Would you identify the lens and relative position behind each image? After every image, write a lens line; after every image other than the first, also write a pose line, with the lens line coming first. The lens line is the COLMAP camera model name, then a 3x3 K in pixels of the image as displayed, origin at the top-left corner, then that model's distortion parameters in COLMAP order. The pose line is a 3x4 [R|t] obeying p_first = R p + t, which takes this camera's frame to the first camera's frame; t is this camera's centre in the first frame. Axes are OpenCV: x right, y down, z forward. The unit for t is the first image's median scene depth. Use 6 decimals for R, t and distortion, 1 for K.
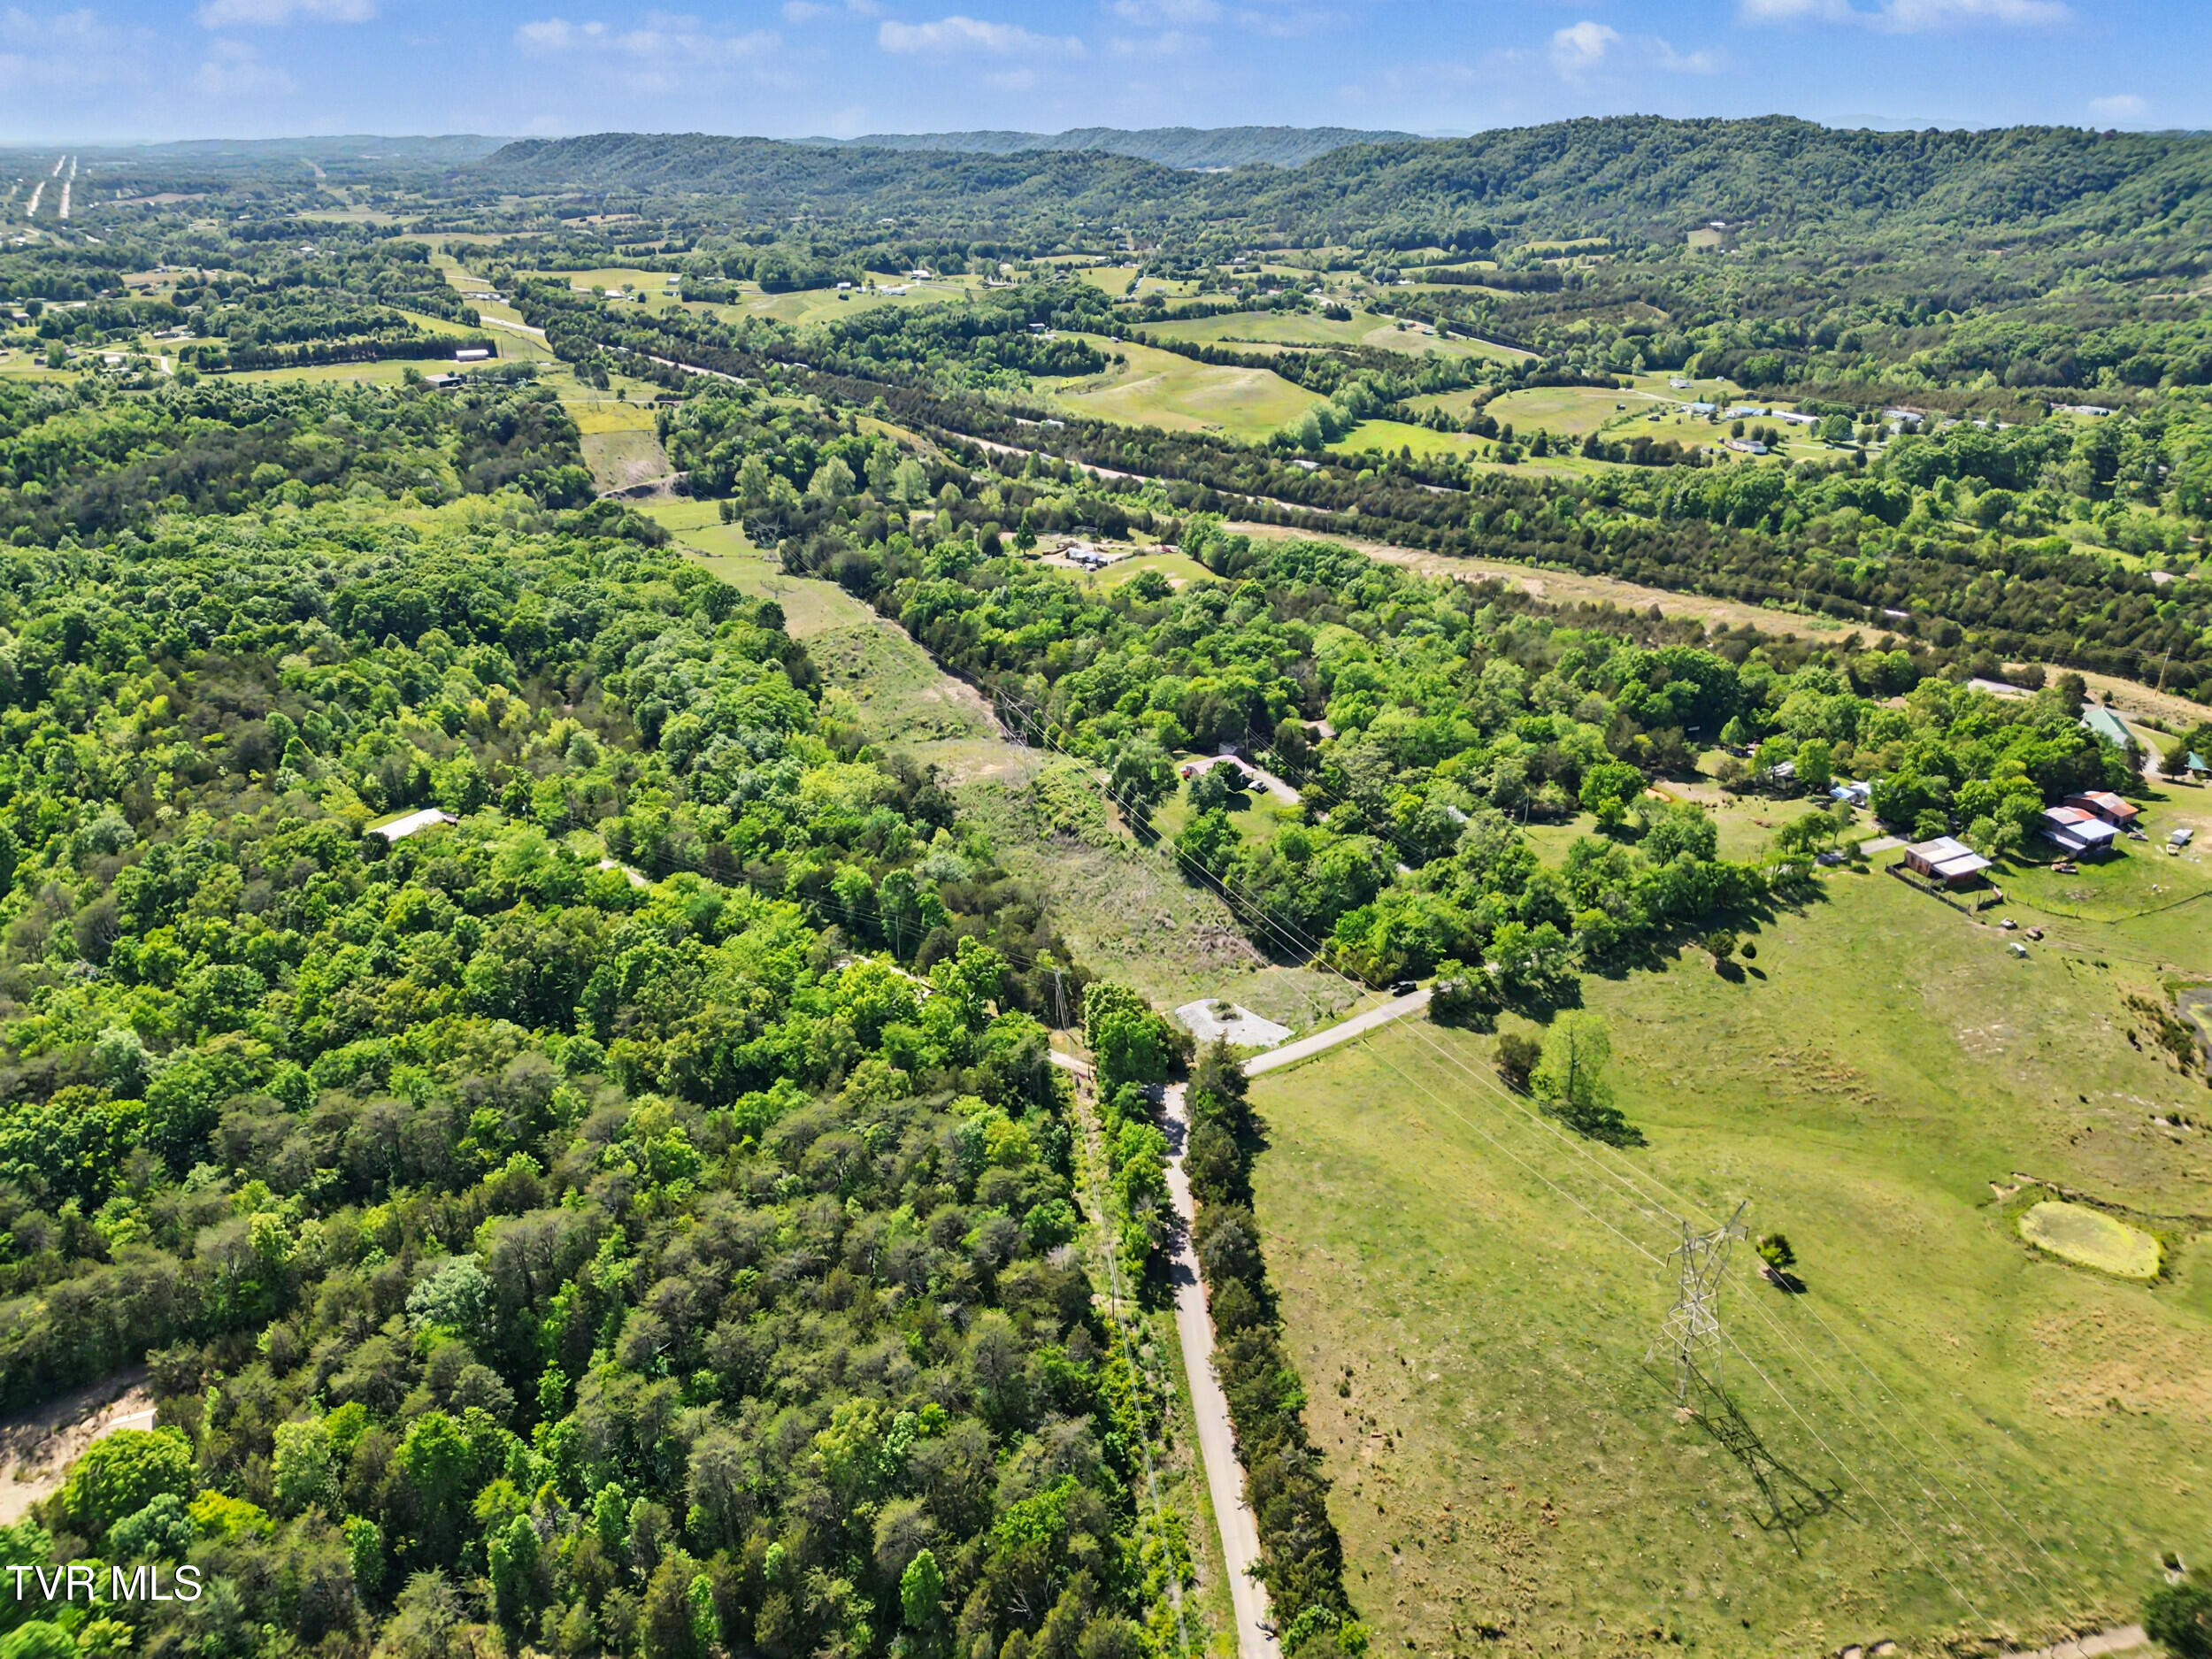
lens RADIAL K [[1594.3, 0, 1106.0], [0, 1594.3, 829.5], [0, 0, 1]] dist [0.008433, -0.034562]
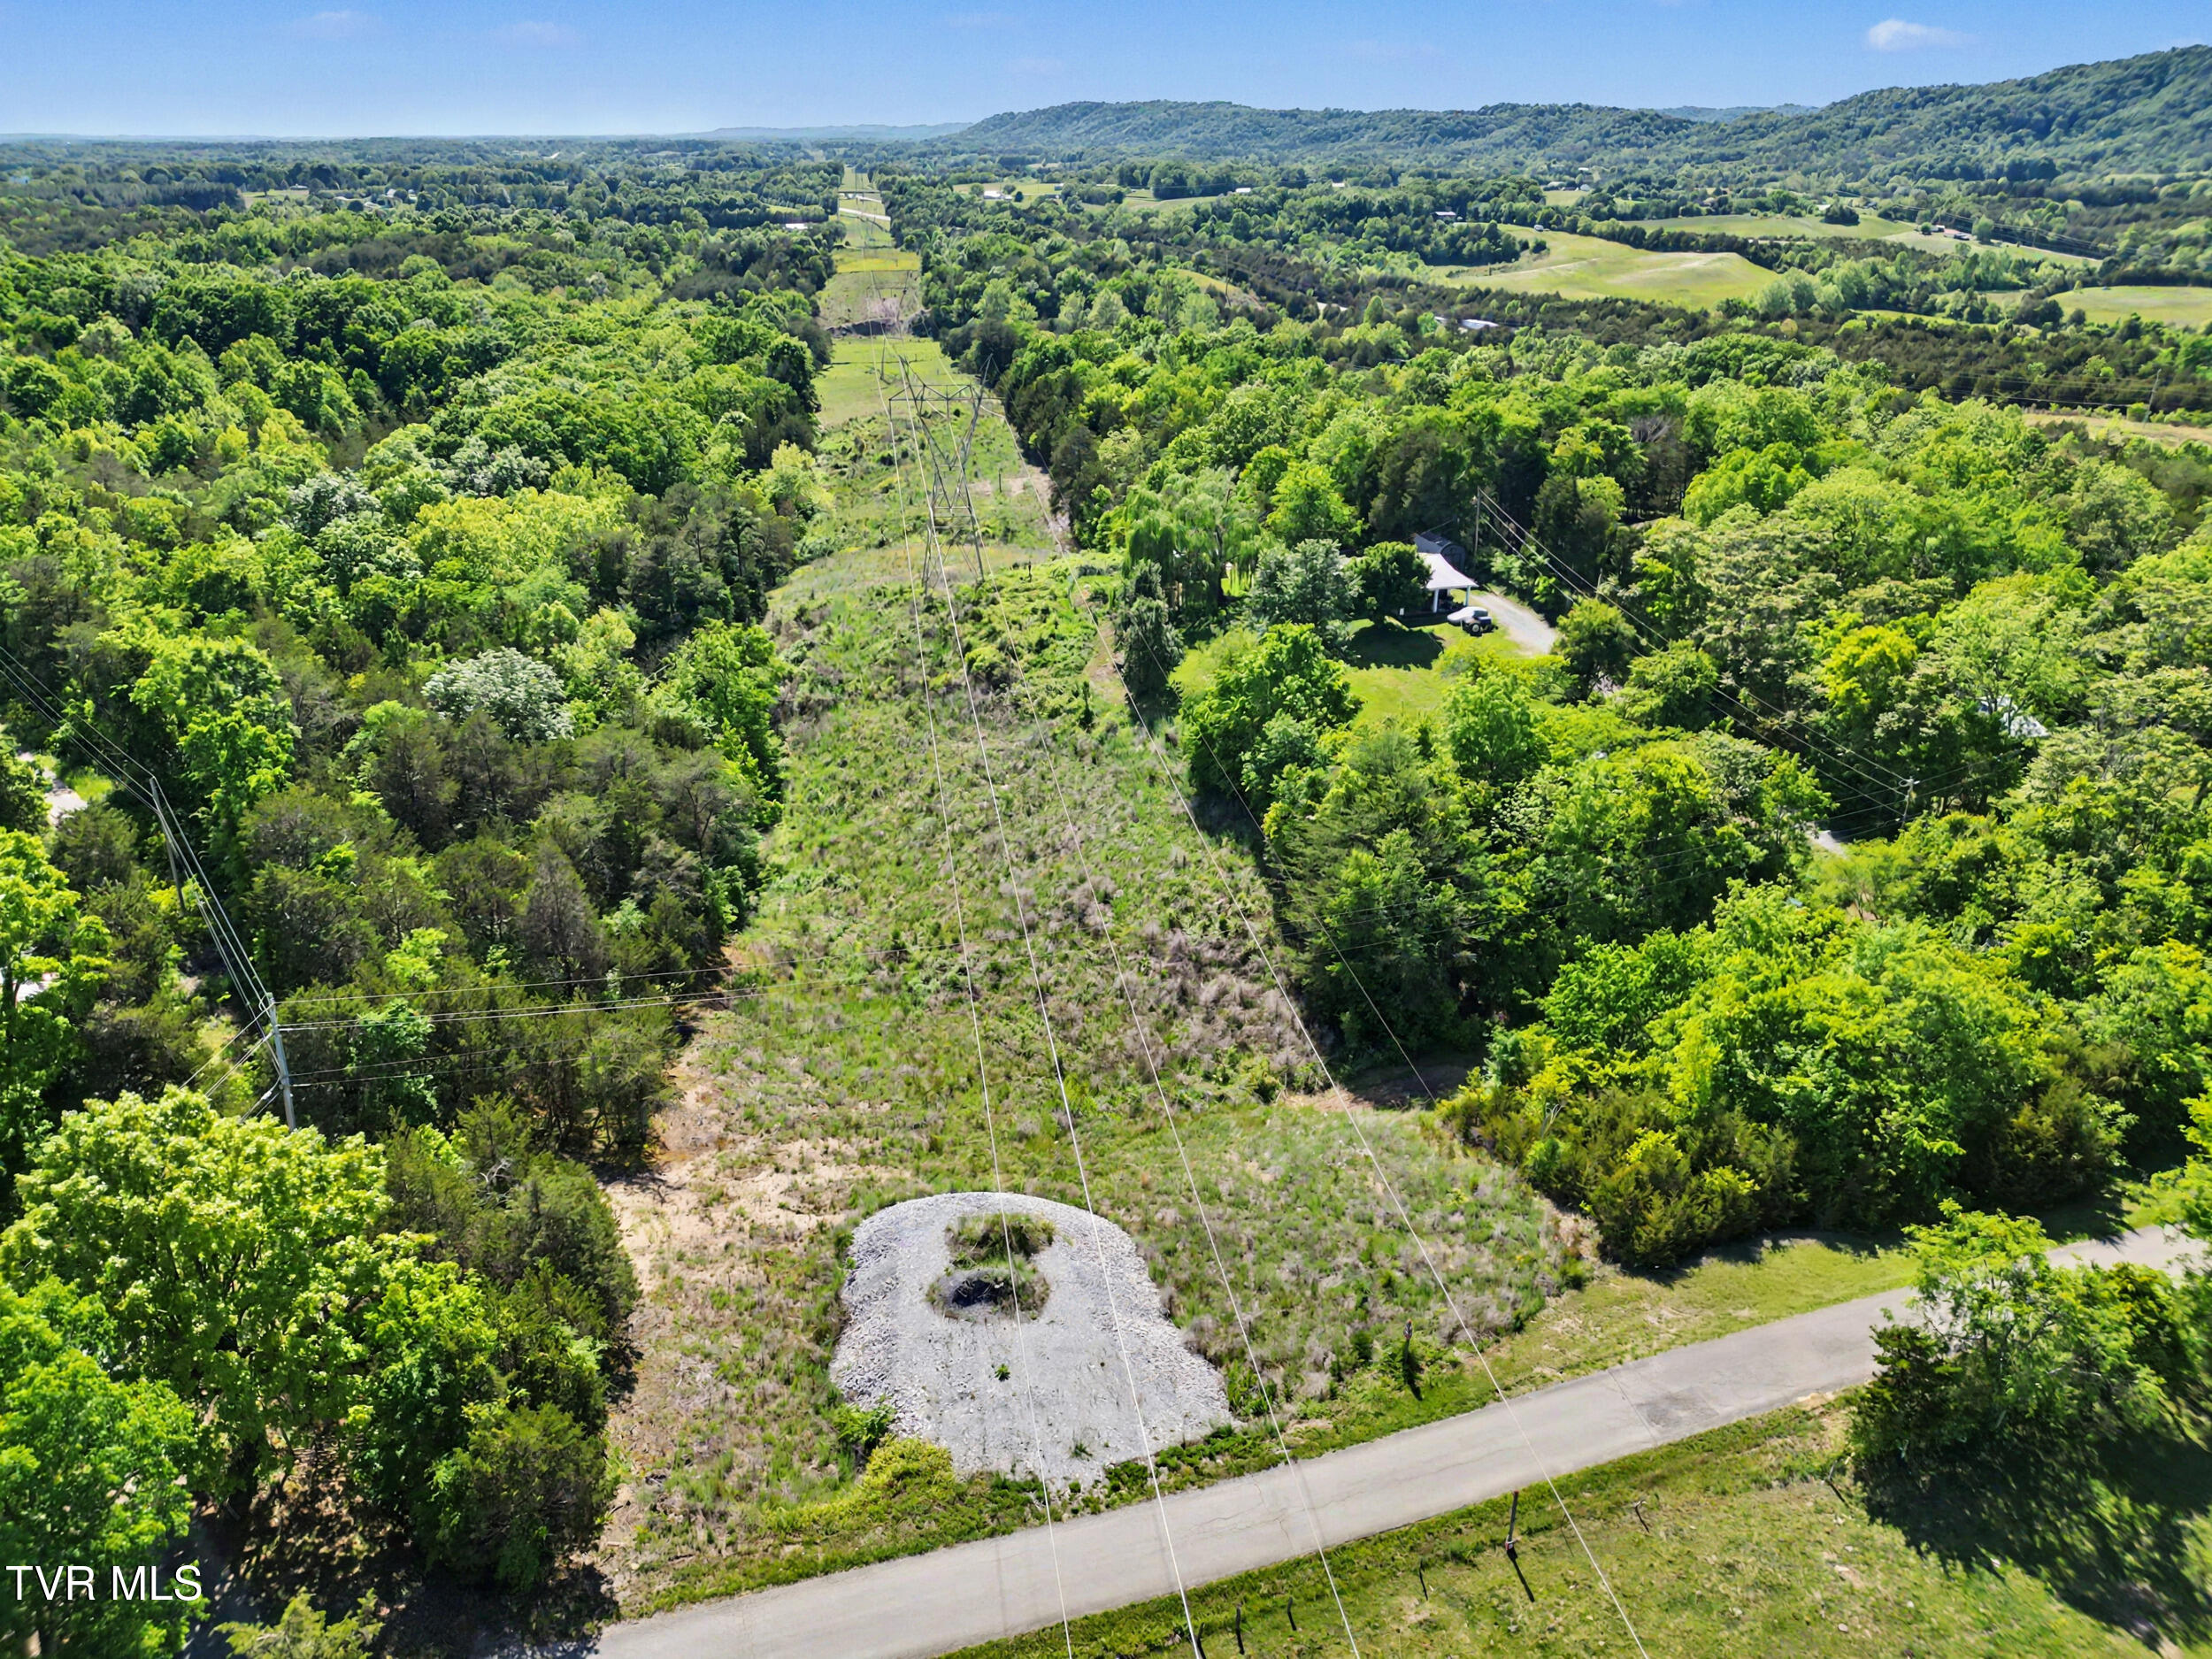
lens RADIAL K [[1631.4, 0, 1106.7], [0, 1631.4, 884.9], [0, 0, 1]] dist [-0.025042, 0.008949]
pose [[0.963817, 0.121363, -0.237334, 0.116367], [-0.114177, 0.992492, 0.043846, 0.032972], [0.240873, -0.015161, 0.970438, 0.602975]]
